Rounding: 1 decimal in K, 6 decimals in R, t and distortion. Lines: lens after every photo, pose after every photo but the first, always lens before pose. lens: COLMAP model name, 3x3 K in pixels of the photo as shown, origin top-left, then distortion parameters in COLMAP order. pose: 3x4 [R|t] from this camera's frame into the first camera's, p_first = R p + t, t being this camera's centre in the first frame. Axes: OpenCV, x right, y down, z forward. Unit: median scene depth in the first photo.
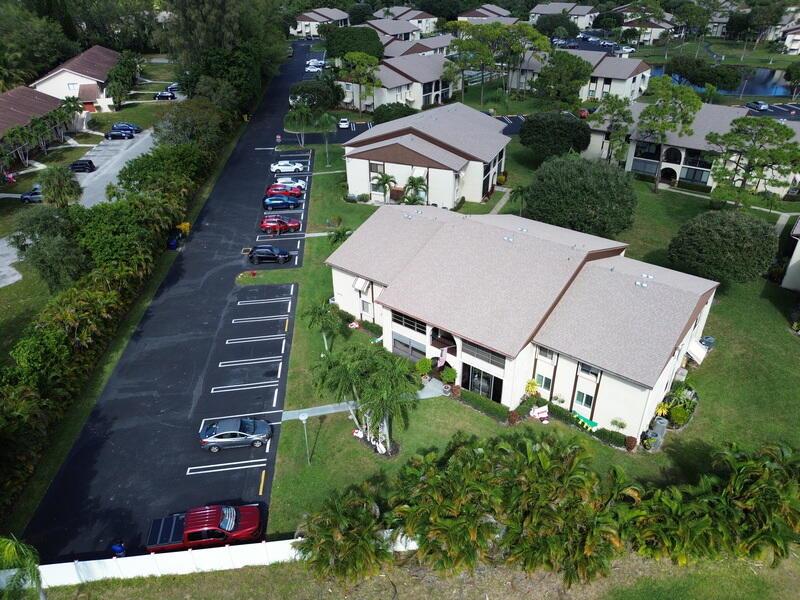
lens RADIAL K [[559.5, 0, 401.7], [0, 559.5, 297.7], [0, 0, 1]] dist [0.031432, -0.003494]
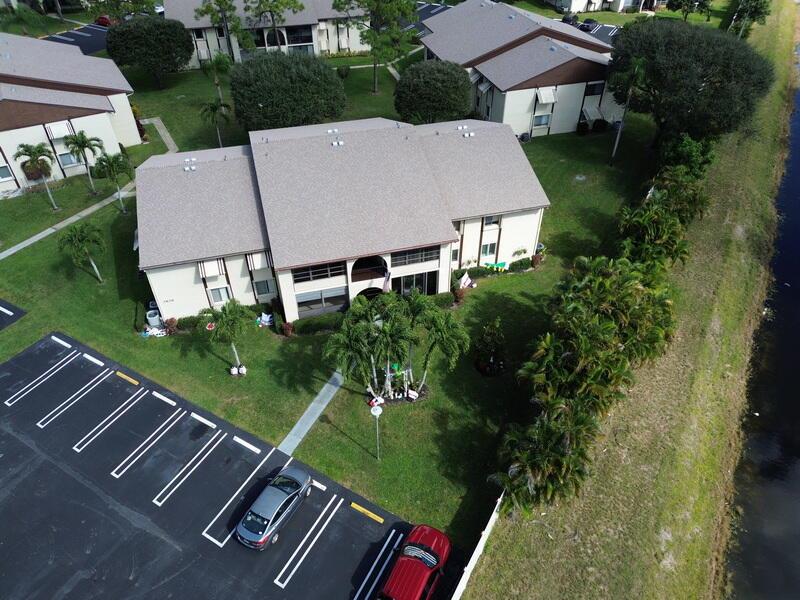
lens RADIAL K [[559.5, 0, 398.0], [0, 559.5, 301.0], [0, 0, 1]] dist [0.031432, -0.003494]
pose [[0.592011, -0.511013, 0.623209, -0.489926], [0.412628, 0.856428, 0.310273, -0.139466], [-0.692287, 0.073468, 0.717873, 0.319060]]
